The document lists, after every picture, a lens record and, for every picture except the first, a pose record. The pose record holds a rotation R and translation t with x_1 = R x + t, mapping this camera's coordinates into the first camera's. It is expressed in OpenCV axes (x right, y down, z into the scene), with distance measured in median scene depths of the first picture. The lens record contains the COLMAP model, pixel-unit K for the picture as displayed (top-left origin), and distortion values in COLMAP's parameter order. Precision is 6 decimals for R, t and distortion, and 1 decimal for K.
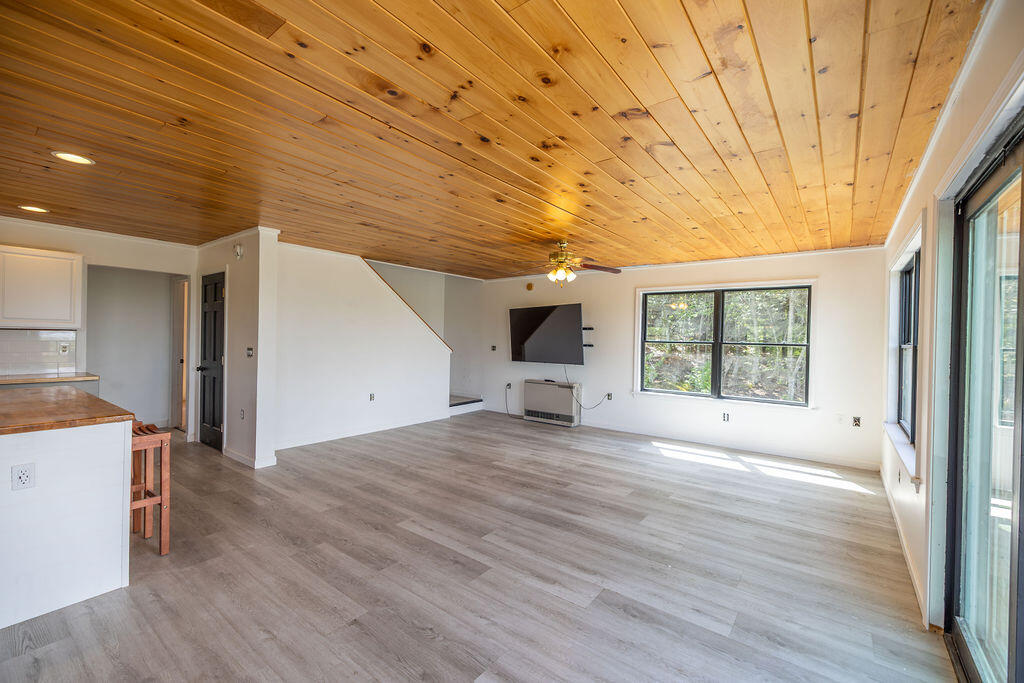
lens RADIAL K [[426.0, 0, 508.2], [0, 426.0, 338.5], [0, 0, 1]] dist [0.000171, -0.000013]
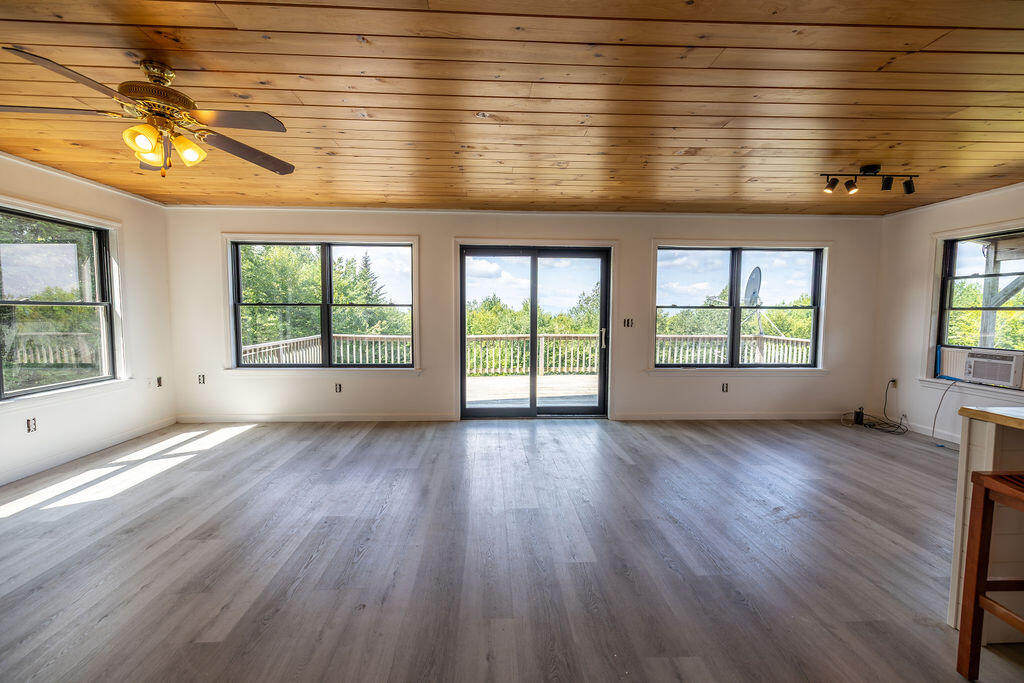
lens RADIAL K [[436.0, 0, 510.6], [0, 436.0, 339.0], [0, 0, 1]] dist [0.001395, -0.000270]
pose [[-0.650383, -0.072507, 0.756138, -0.422552], [-0.015515, 0.996494, 0.082210, 0.002098], [-0.759448, 0.041736, -0.649227, 0.952847]]
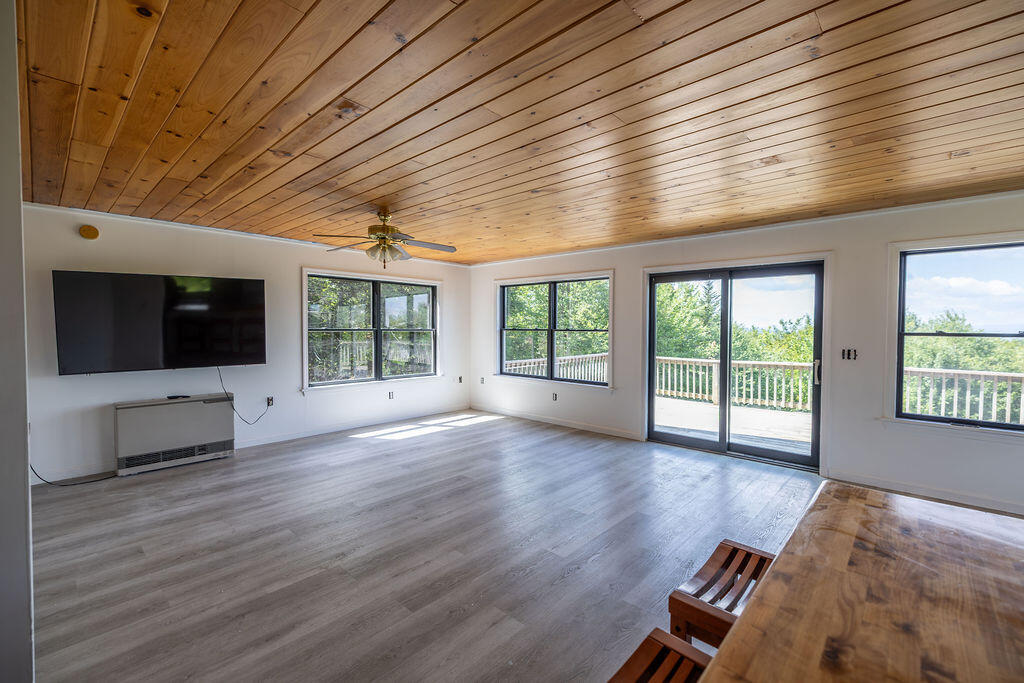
lens RADIAL K [[447.6, 0, 512.1], [0, 447.6, 337.7], [0, 0, 1]] dist [0.011997, -0.000133]
pose [[0.089965, -0.042309, 0.995046, -0.686553], [-0.000246, 0.999096, 0.042504, -0.020161], [-0.995945, -0.004069, 0.089873, 0.621278]]
